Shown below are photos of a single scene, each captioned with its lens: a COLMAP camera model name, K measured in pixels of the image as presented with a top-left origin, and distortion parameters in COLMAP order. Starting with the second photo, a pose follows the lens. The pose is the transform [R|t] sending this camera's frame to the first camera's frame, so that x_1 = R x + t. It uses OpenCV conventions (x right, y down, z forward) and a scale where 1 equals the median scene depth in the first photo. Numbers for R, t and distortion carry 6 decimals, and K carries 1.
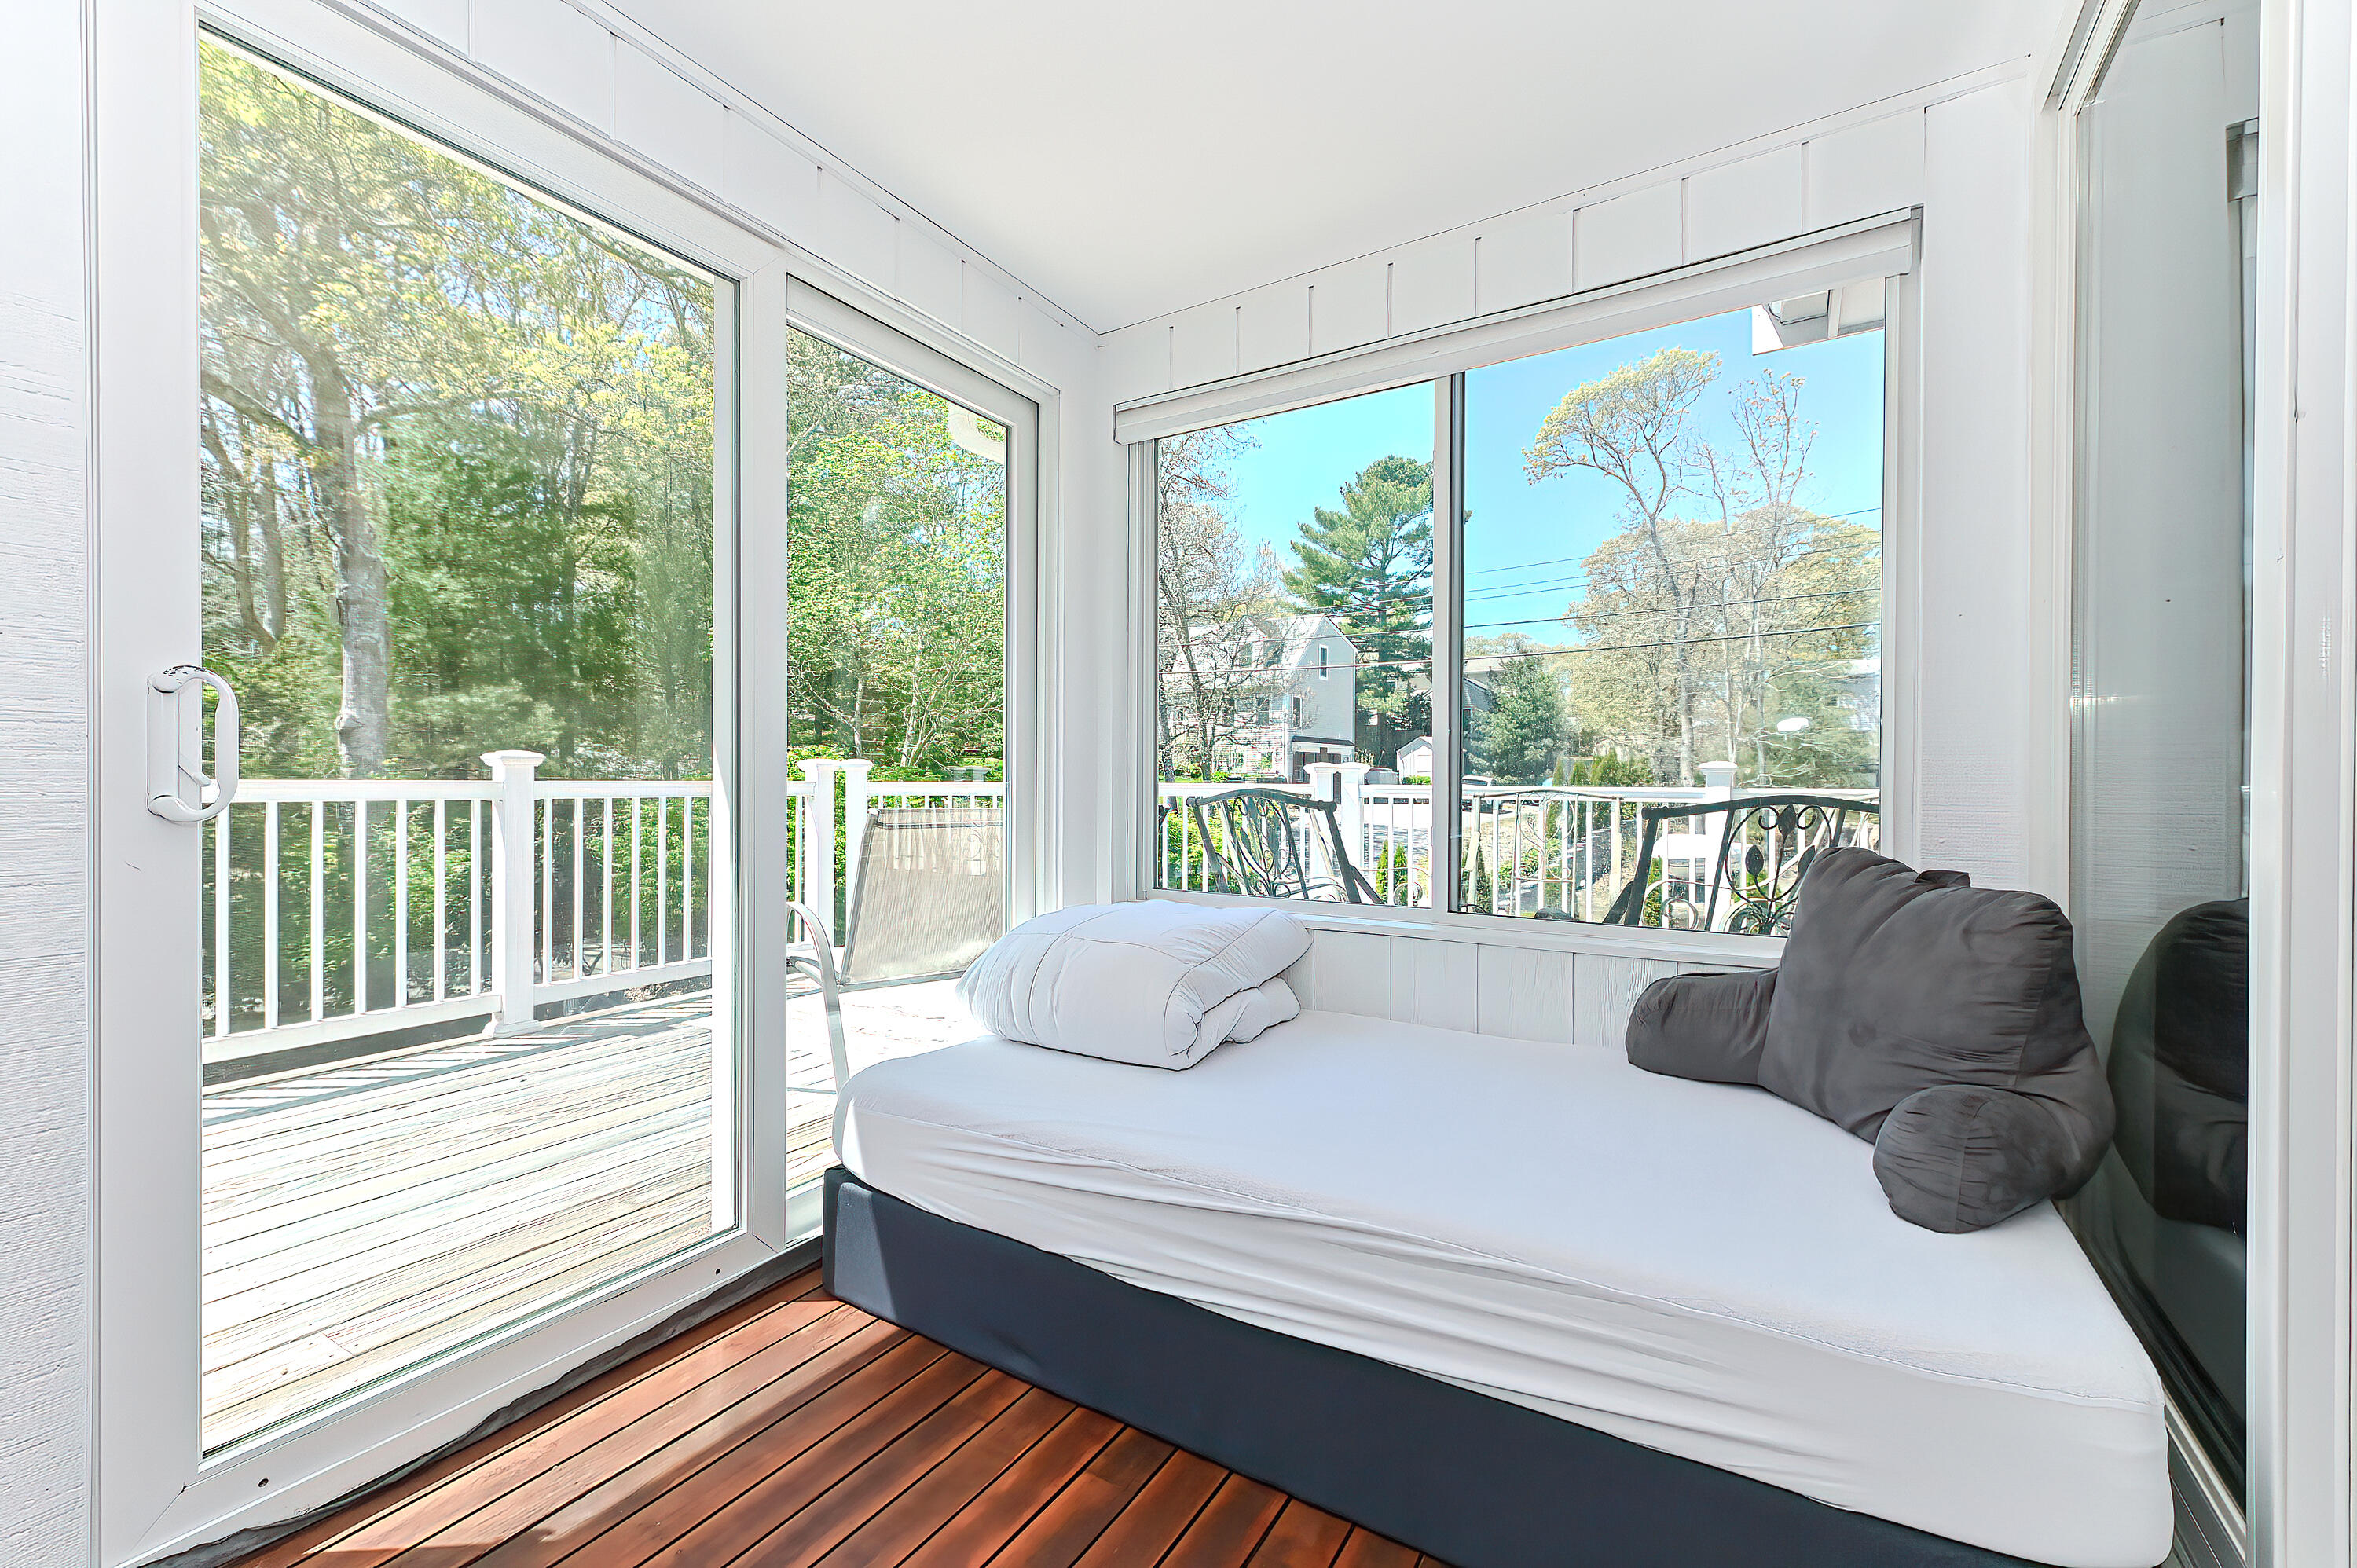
lens RADIAL K [[998.7, 0, 1184.3], [0, 998.7, 782.4], [0, 0, 1]] dist [0.001033, -0.000144]
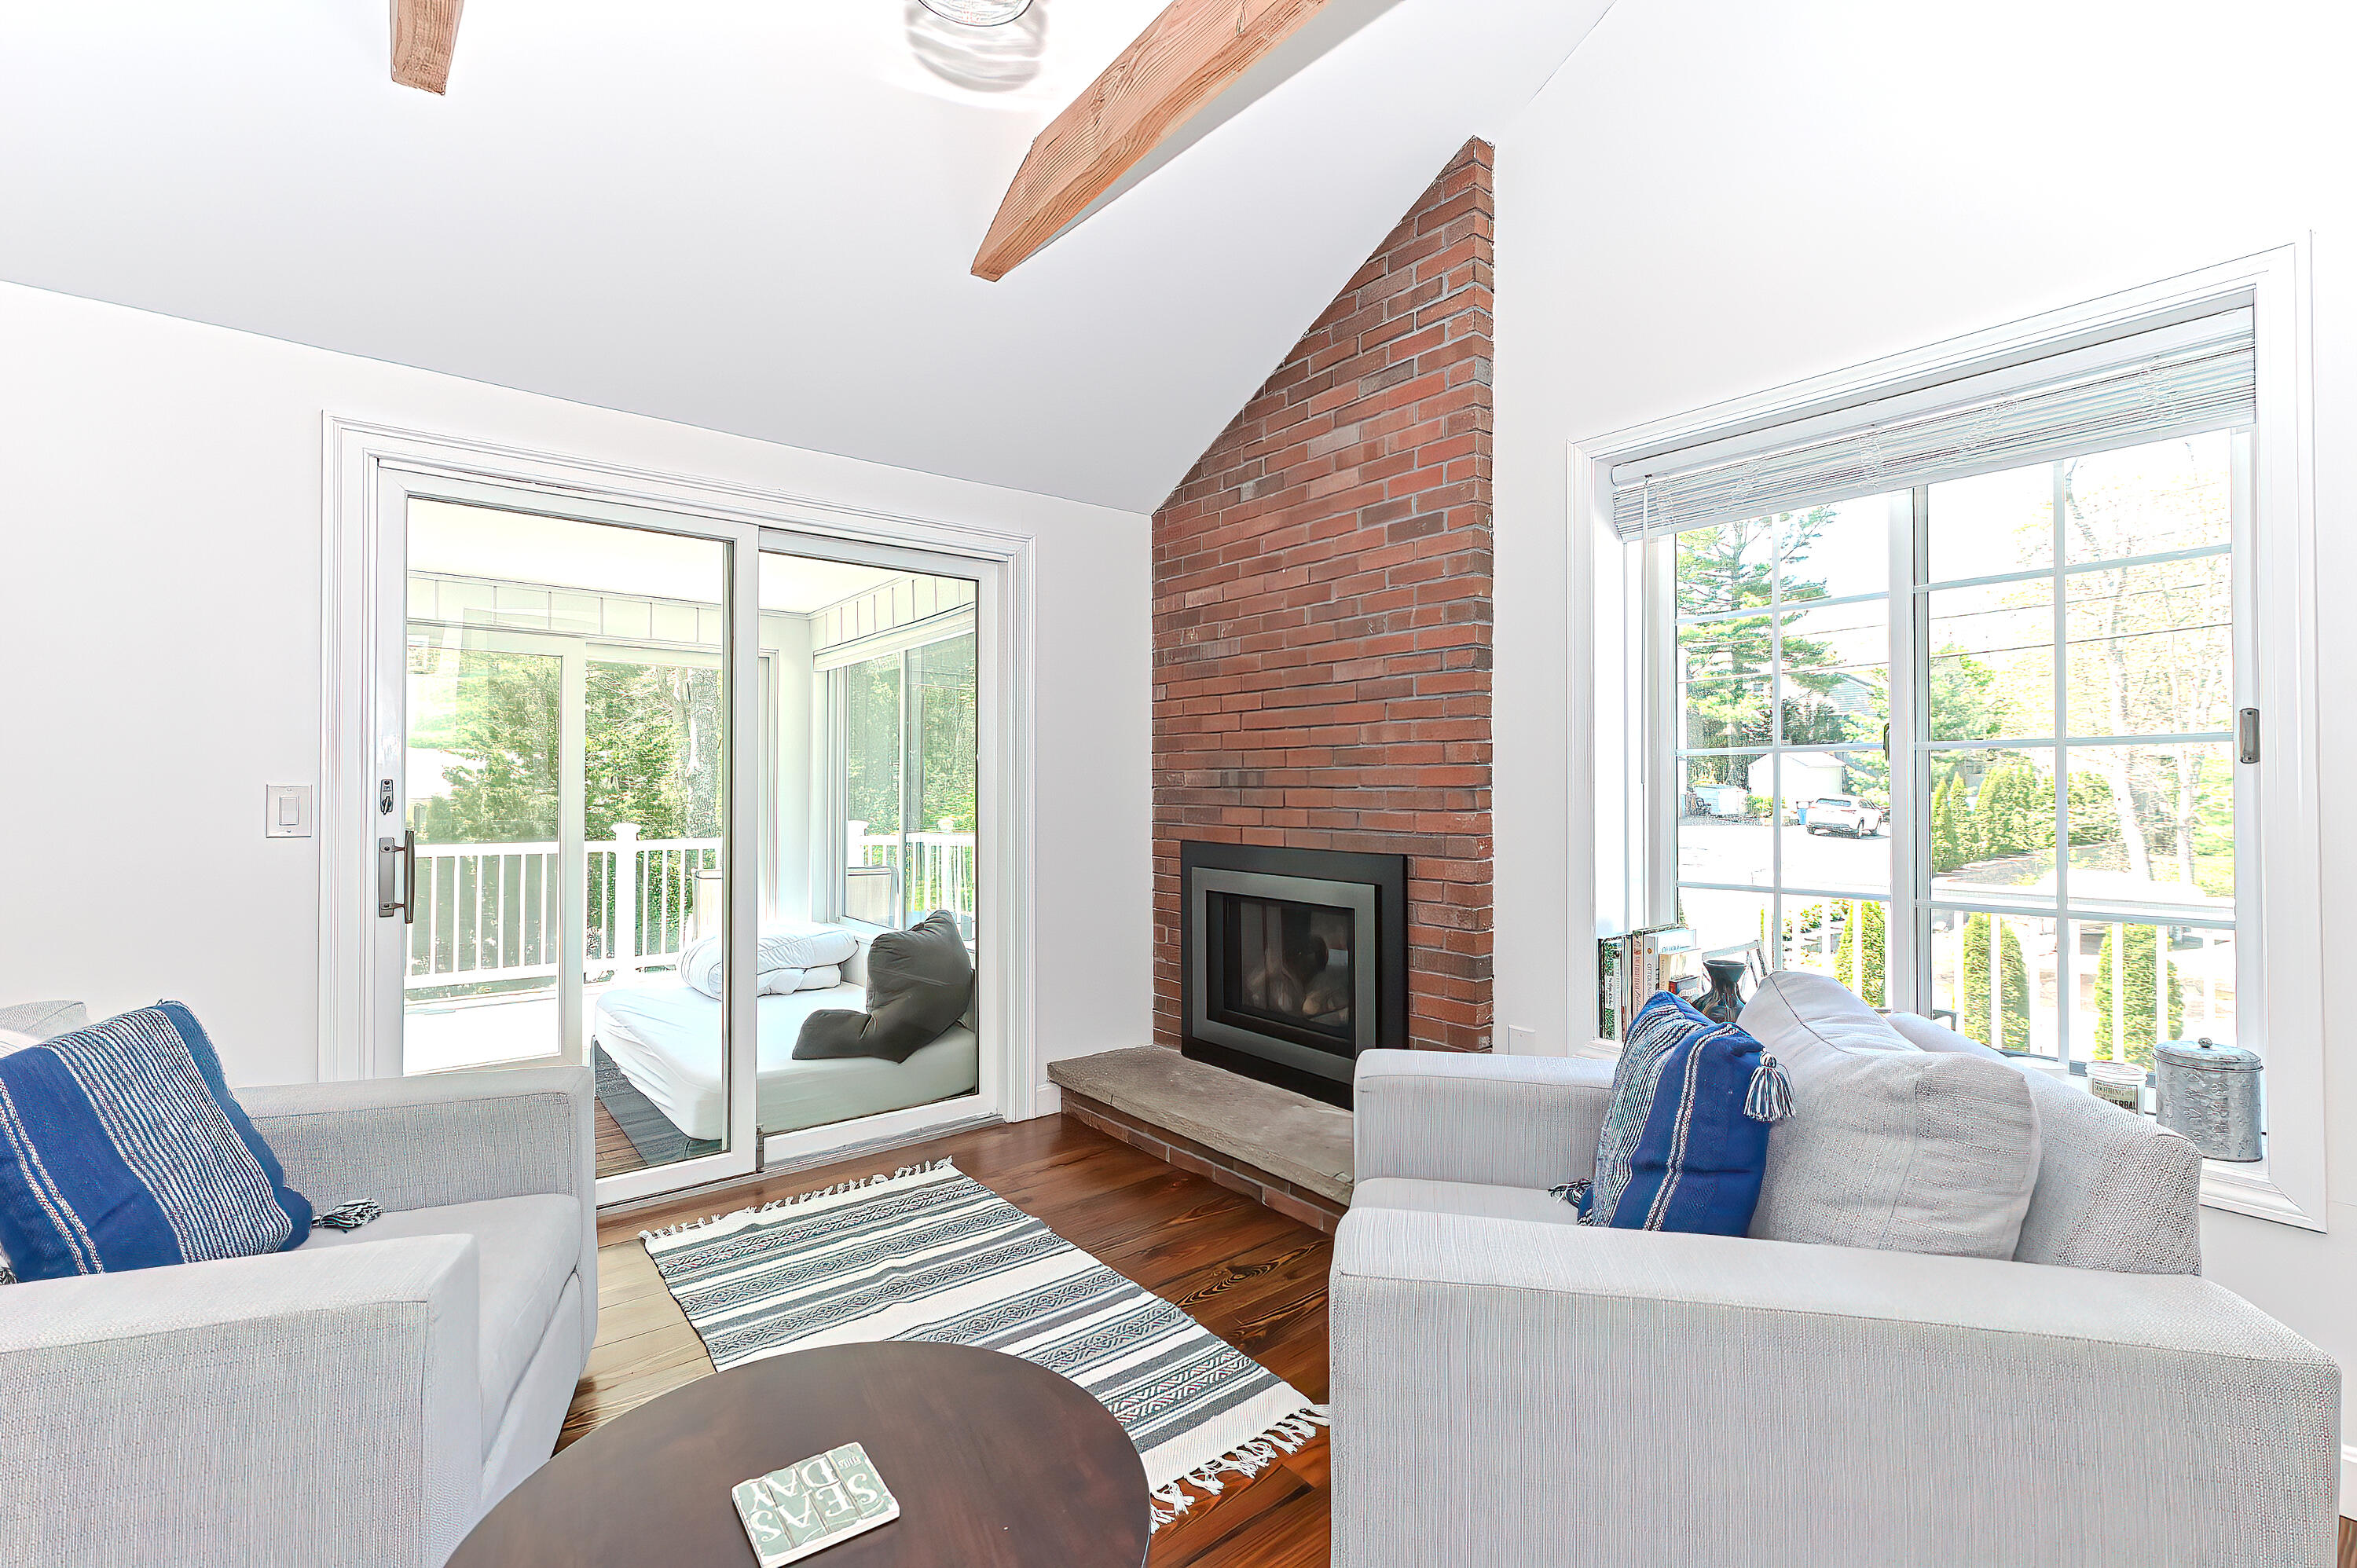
lens RADIAL K [[1034.8, 0, 1176.0], [0, 1034.8, 778.3], [0, 0, 1]] dist [0.001303, -0.000132]
pose [[0.937346, -0.002887, -0.348388, 0.132974], [-0.002233, 0.999895, -0.014295, -0.014024], [0.348393, 0.014178, 0.937241, -0.050950]]
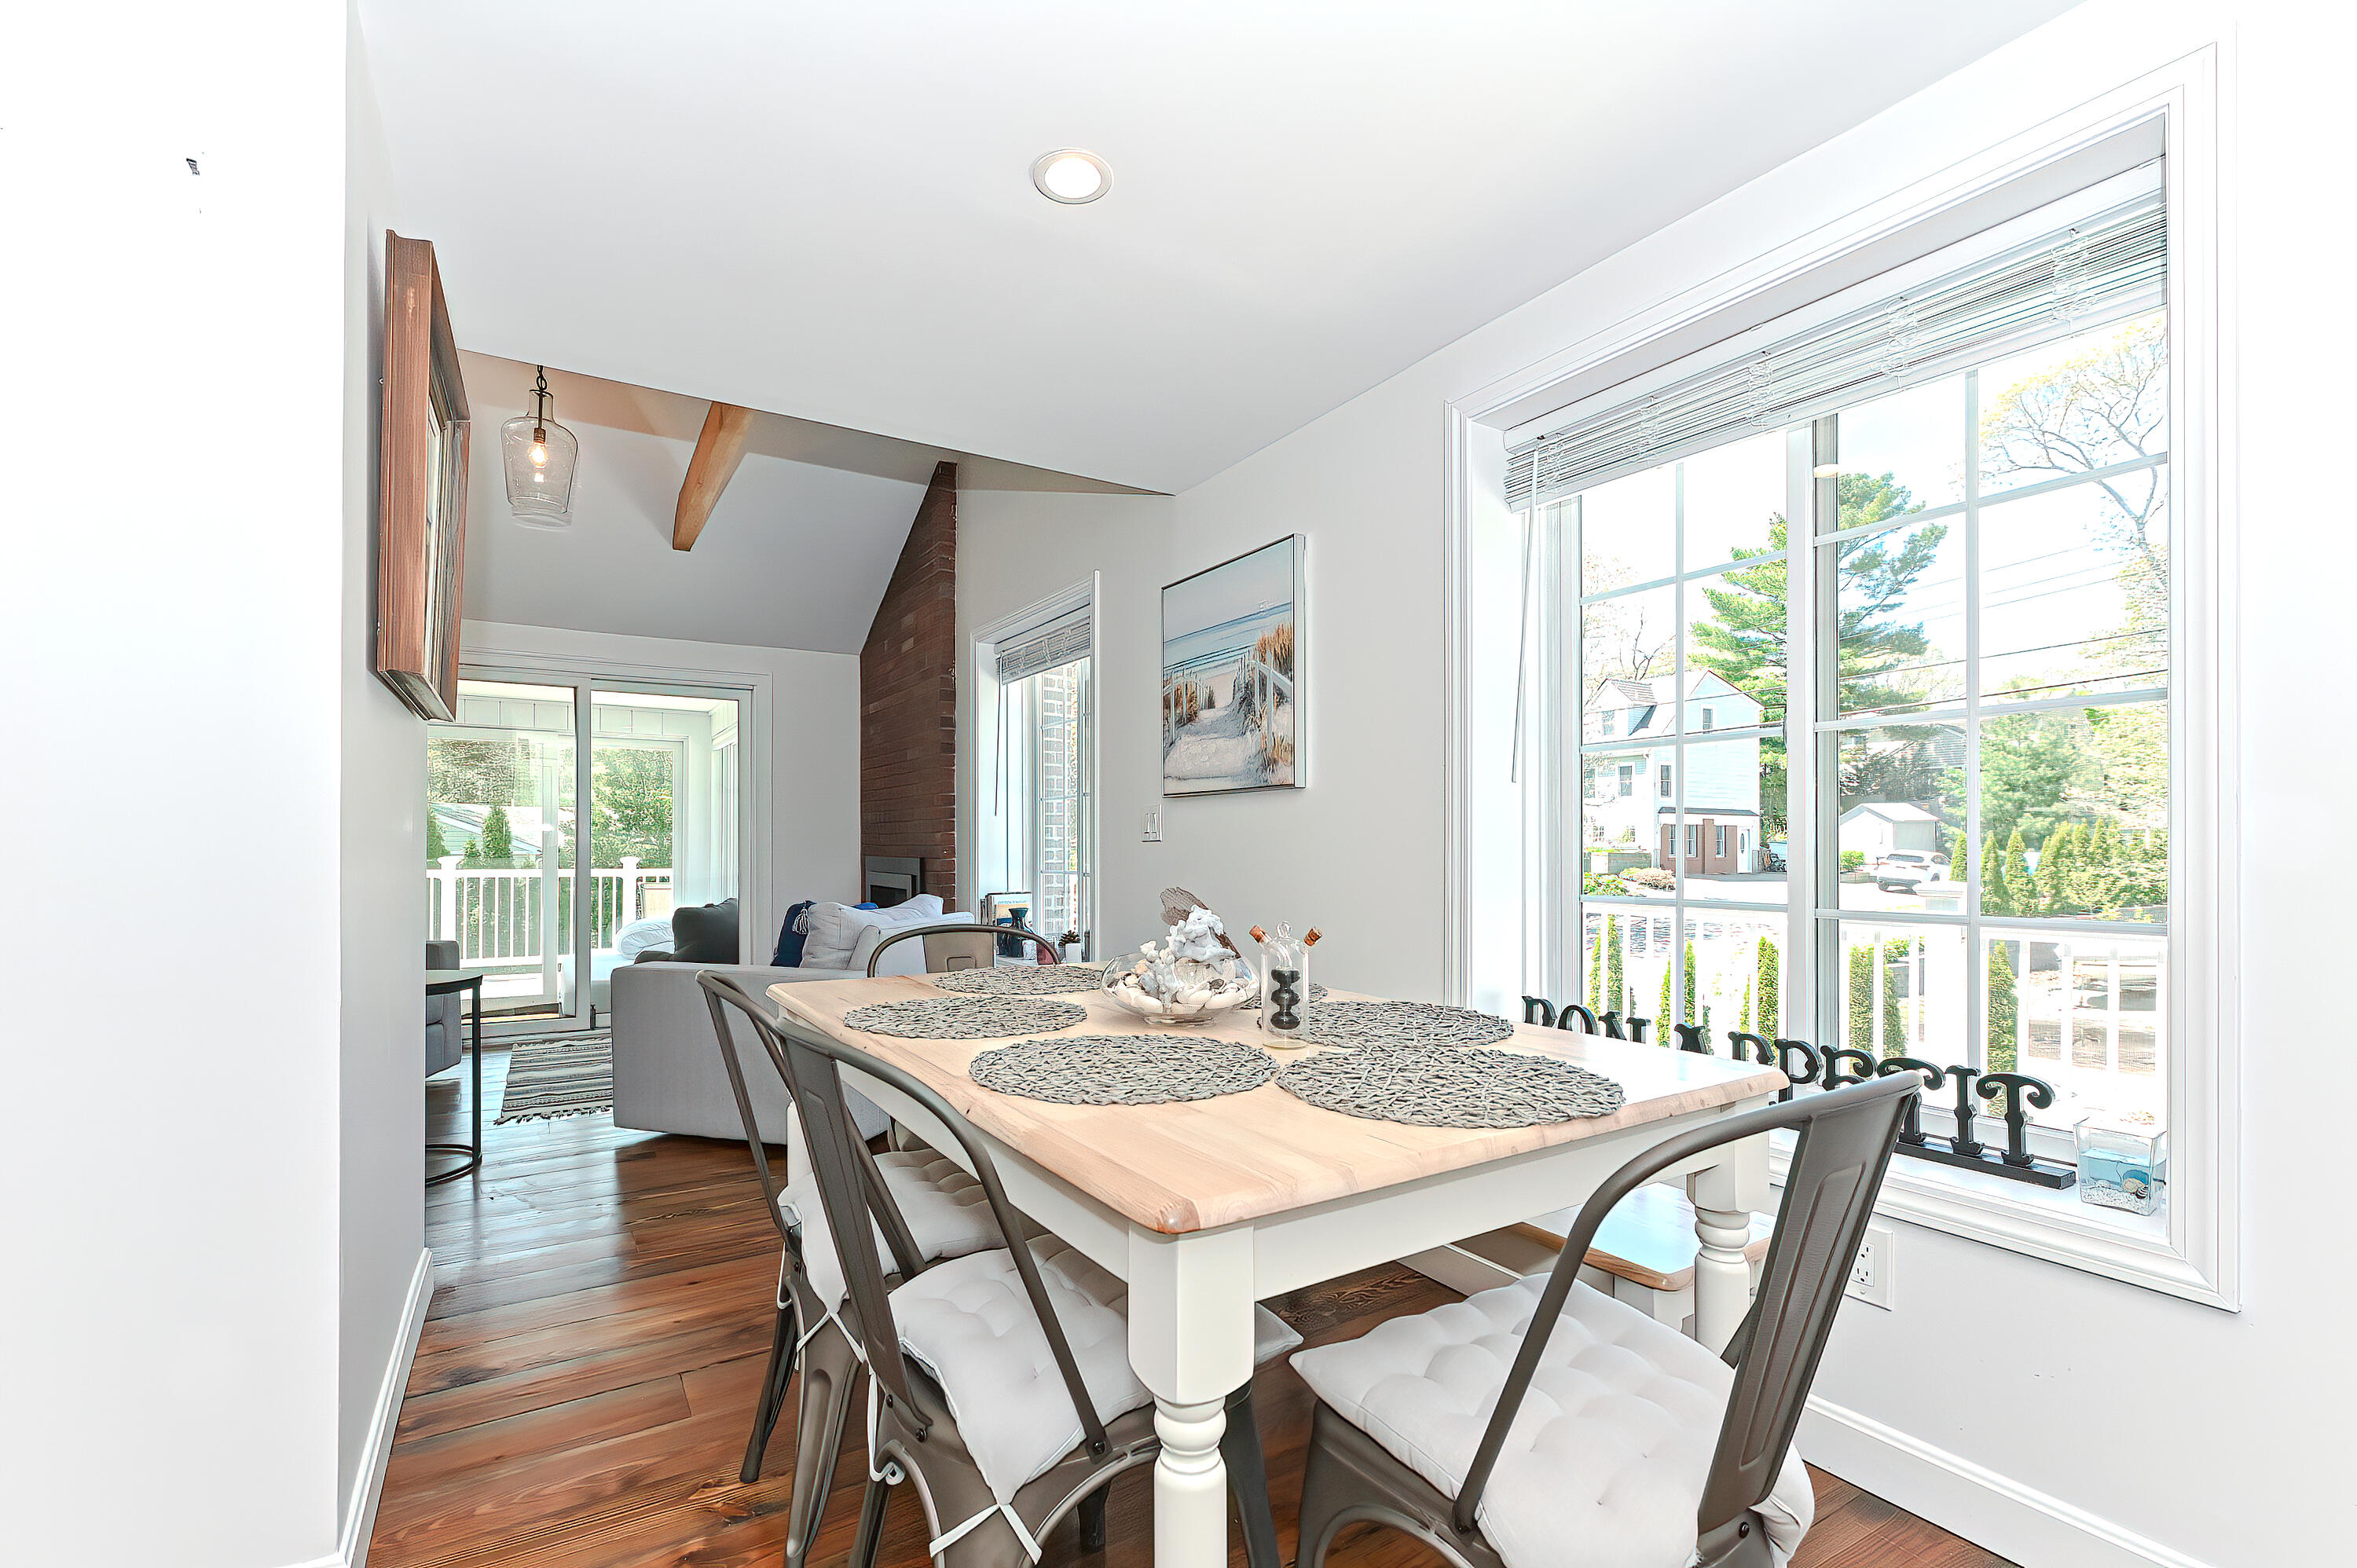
lens RADIAL K [[1034.8, 0, 1163.7], [0, 1034.8, 836.9], [0, 0, 1]] dist [0.001303, -0.000132]
pose [[0.888595, -0.002063, -0.458688, 0.258916], [-0.004406, 0.999905, -0.013033, -0.008598], [0.458671, 0.013602, 0.888502, -0.096712]]
